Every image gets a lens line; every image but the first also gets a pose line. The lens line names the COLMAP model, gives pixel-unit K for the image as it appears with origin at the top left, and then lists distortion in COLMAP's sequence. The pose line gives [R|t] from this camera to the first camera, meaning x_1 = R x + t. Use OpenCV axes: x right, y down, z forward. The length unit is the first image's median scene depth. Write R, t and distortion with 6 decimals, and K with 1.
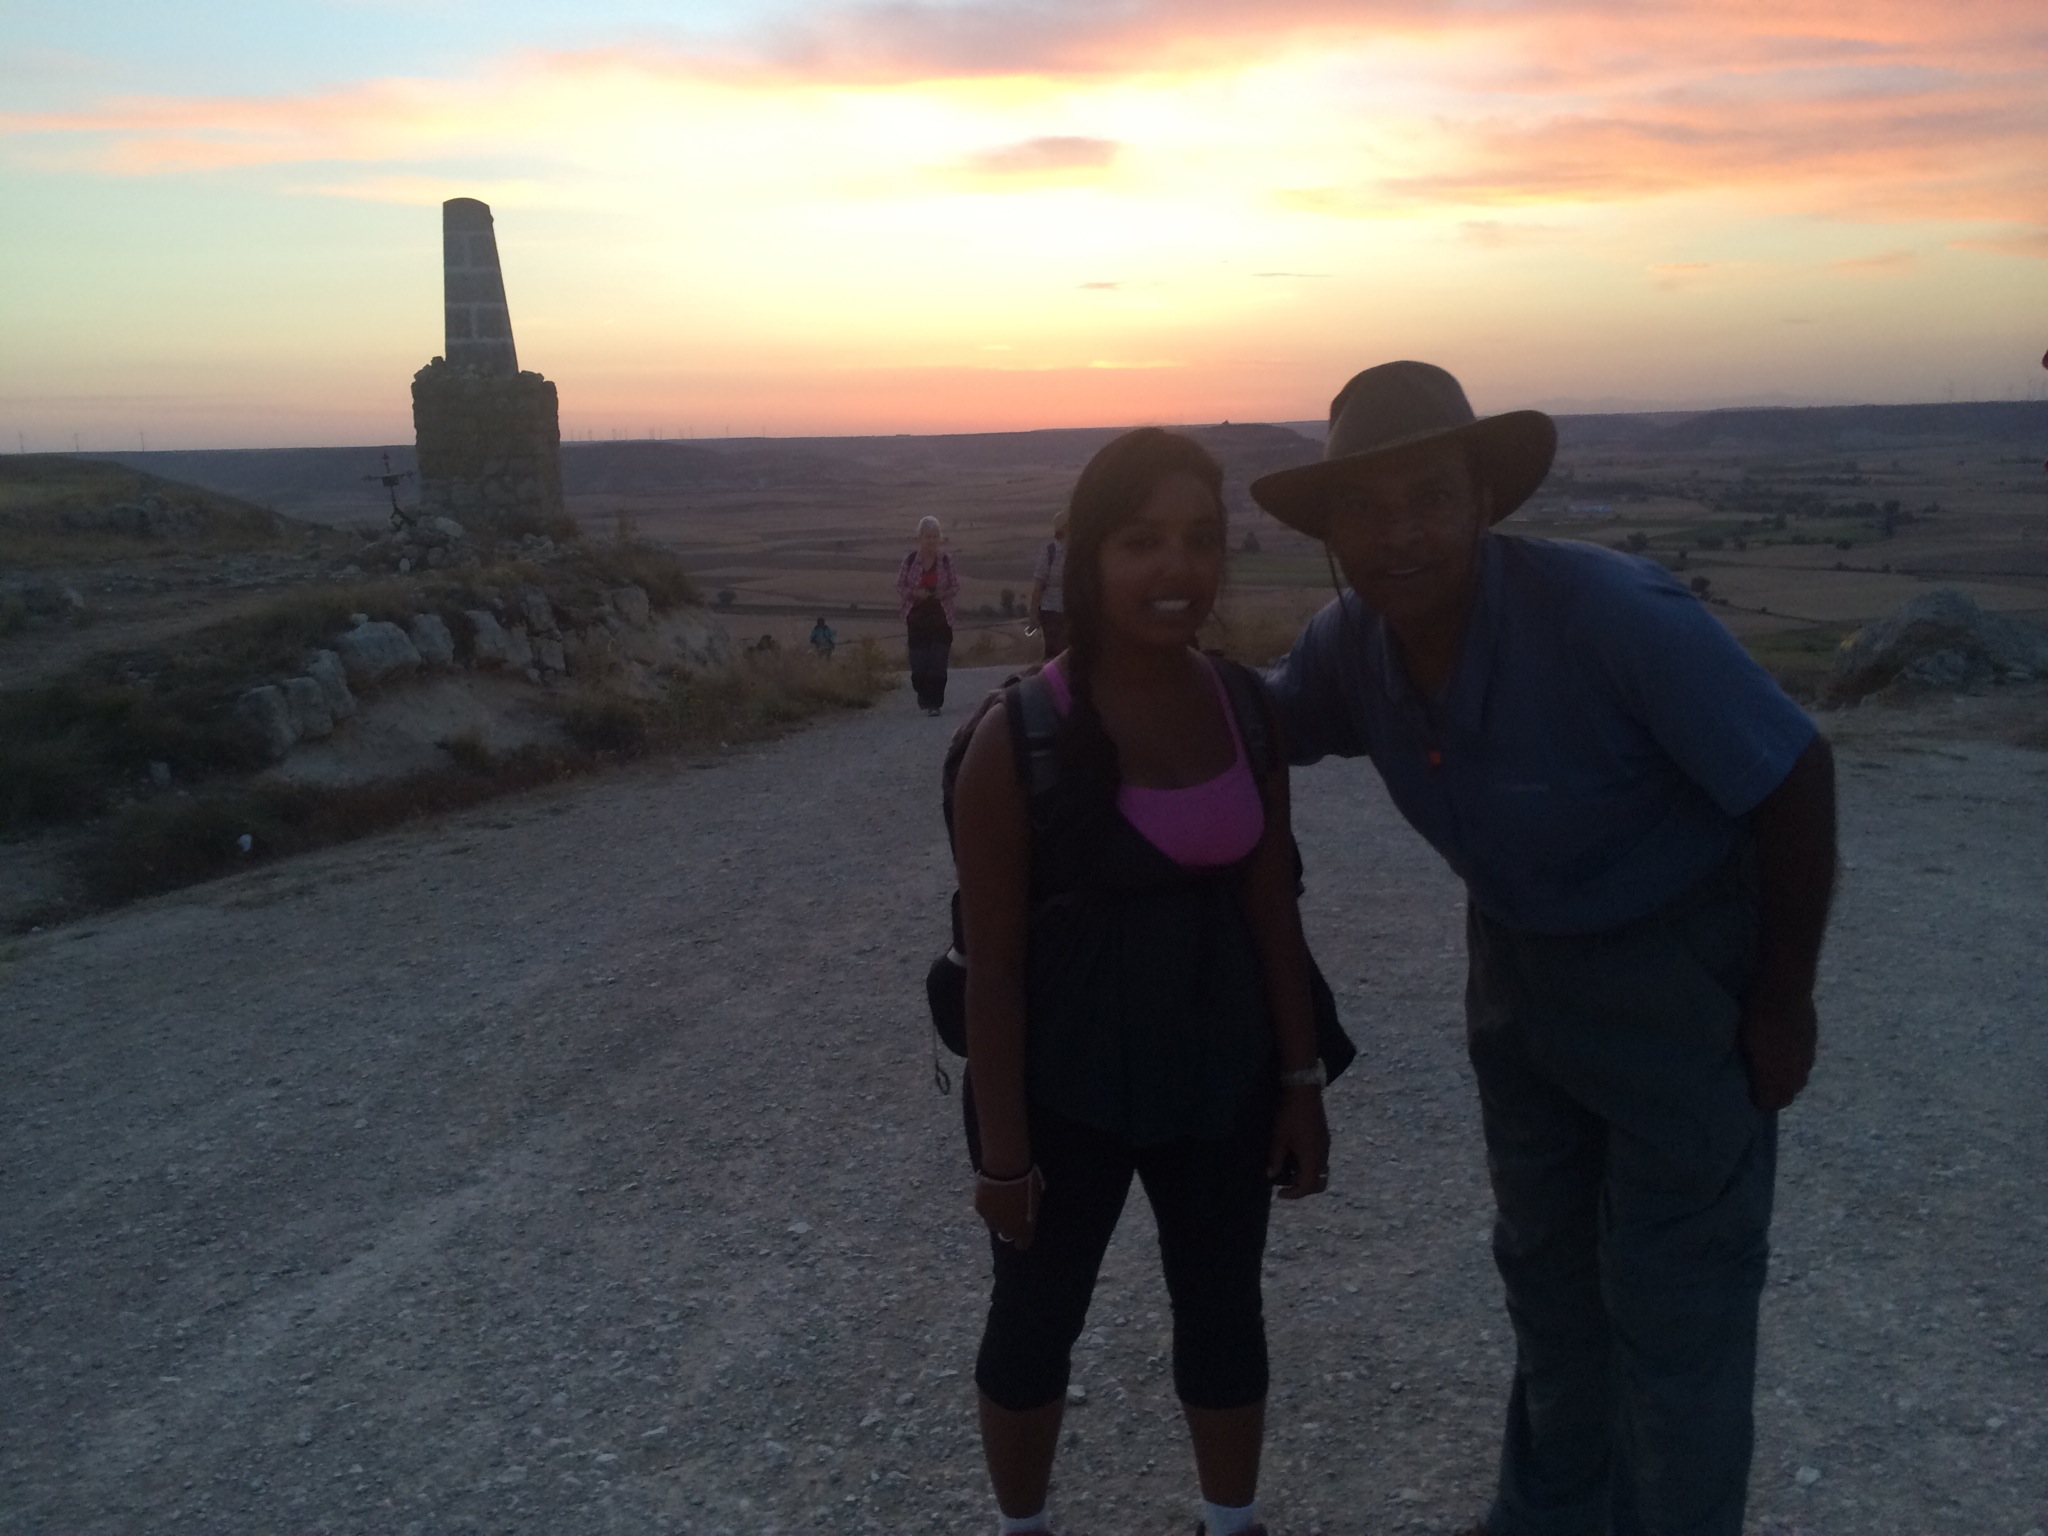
lens RADIAL K [[1741.1, 0, 1026.2], [0, 1741.1, 786.9], [0, 0, 1]] dist [0.073195, -0.072209]
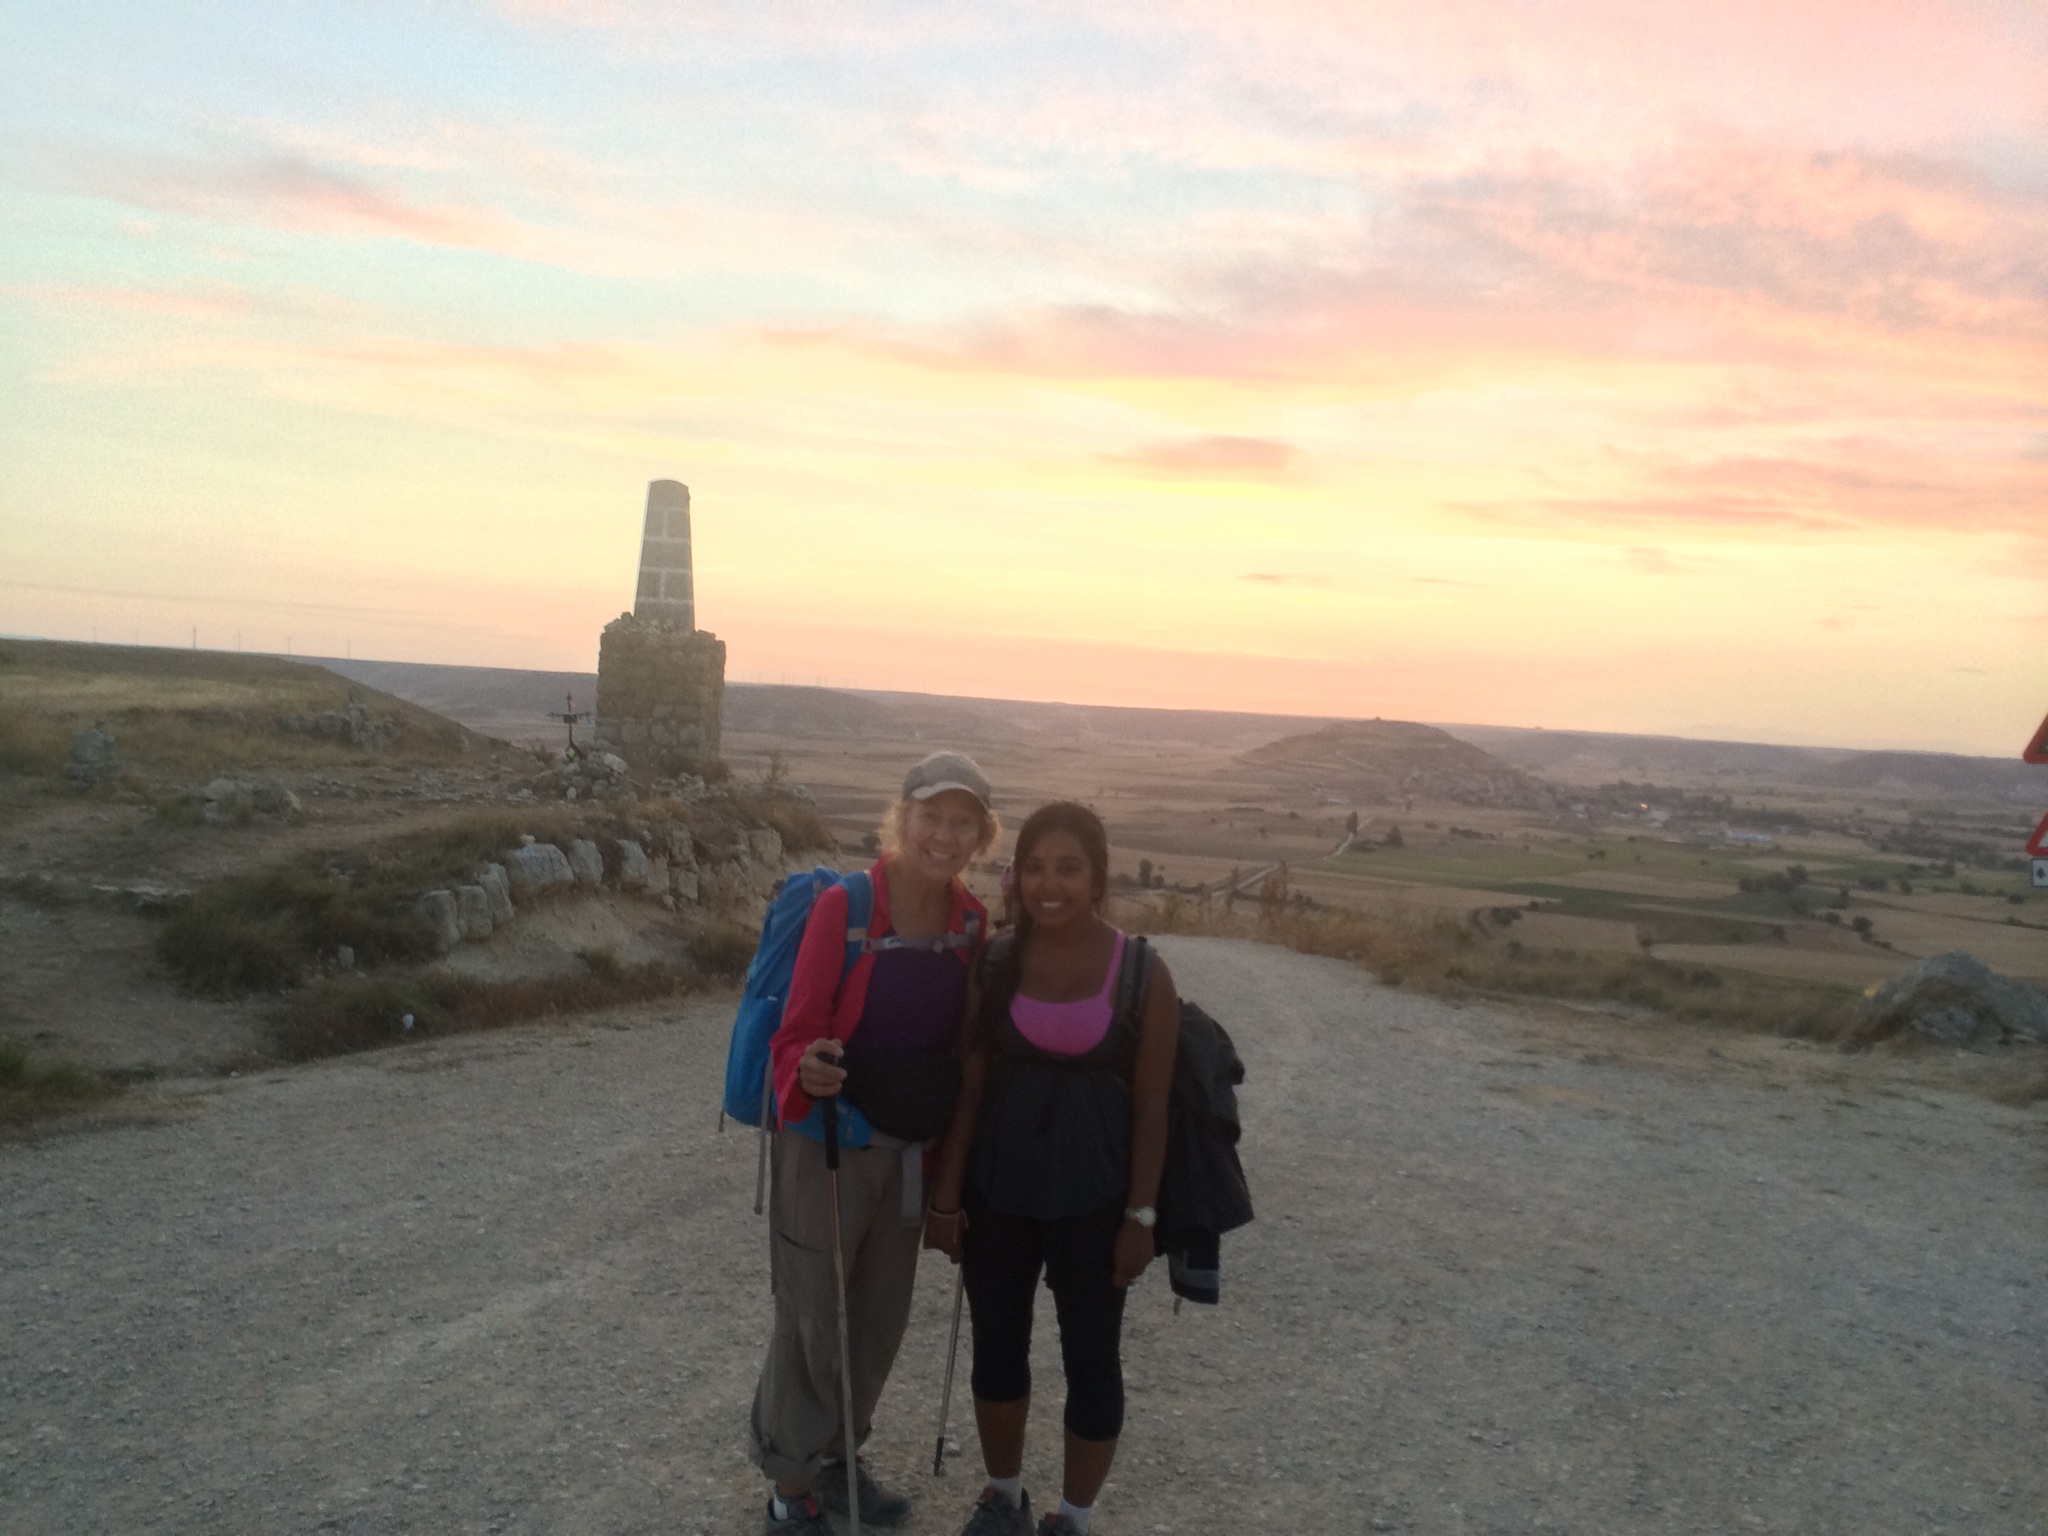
lens RADIAL K [[1741.1, 0, 1024.6], [0, 1741.1, 777.9], [0, 0, 1]] dist [0.073195, -0.072209]
pose [[0.992357, 0.089778, -0.084659, 0.021578], [-0.101912, 0.983107, -0.152034, 0.003488], [0.069579, 0.159500, 0.984743, -0.065251]]
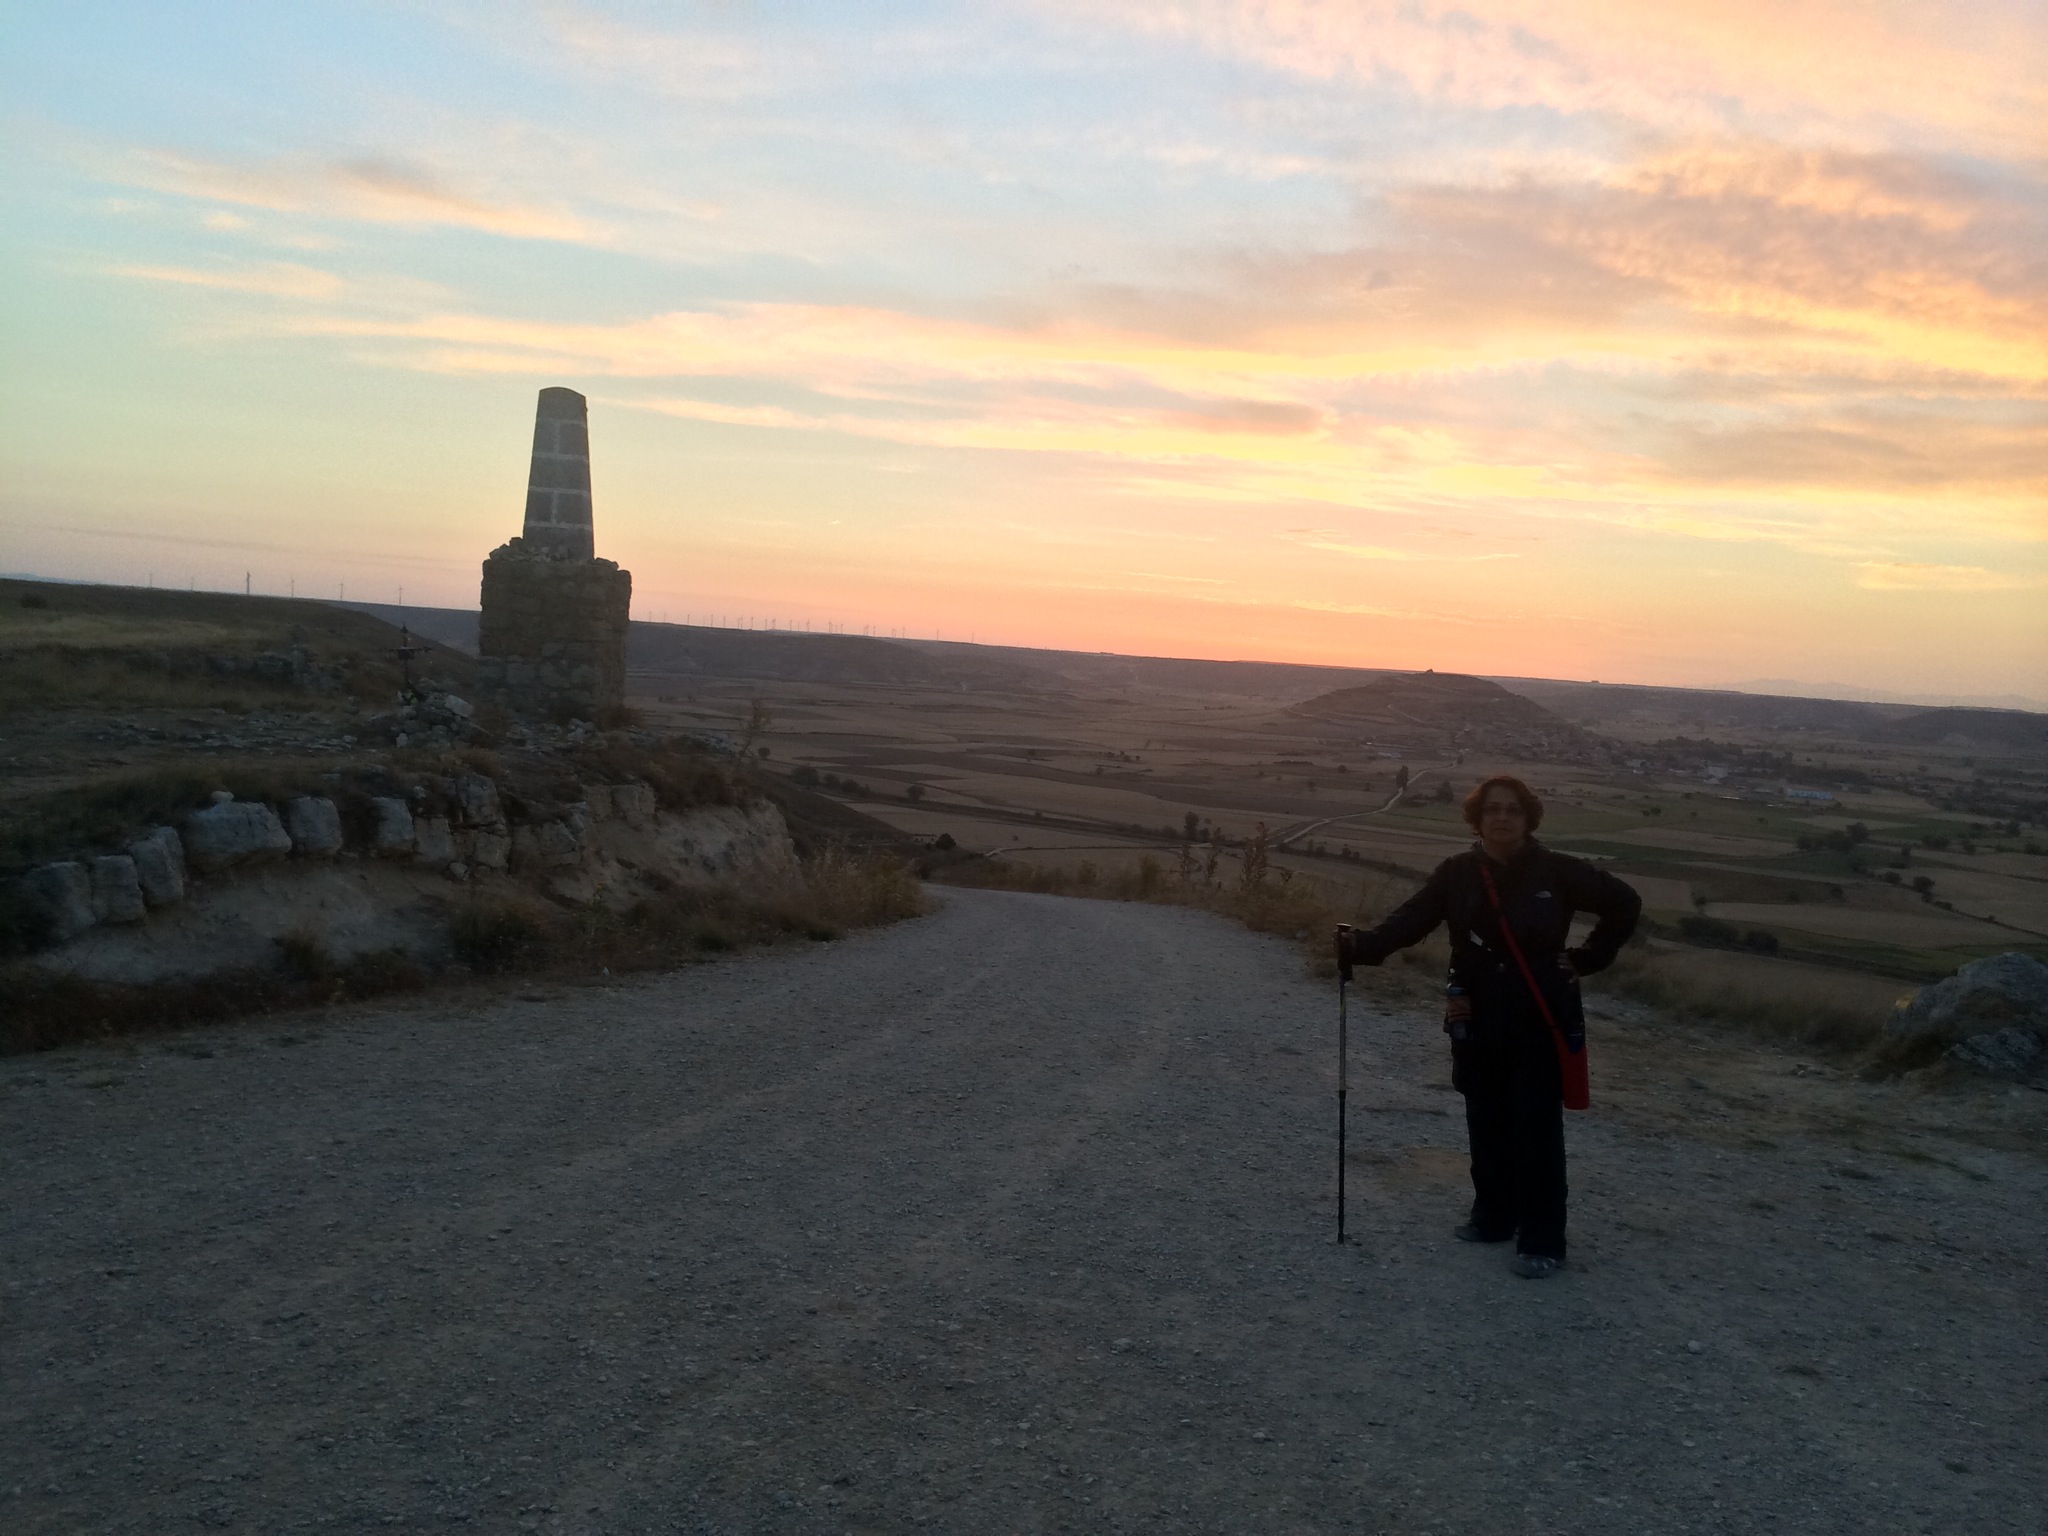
lens RADIAL K [[1741.1, 0, 1026.4], [0, 1741.1, 782.1], [0, 0, 1]] dist [0.073195, -0.072209]
pose [[0.988893, 0.100523, -0.109483, 0.079037], [-0.113470, 0.986357, -0.119269, -0.022303], [0.096000, 0.130367, 0.986807, 0.065733]]
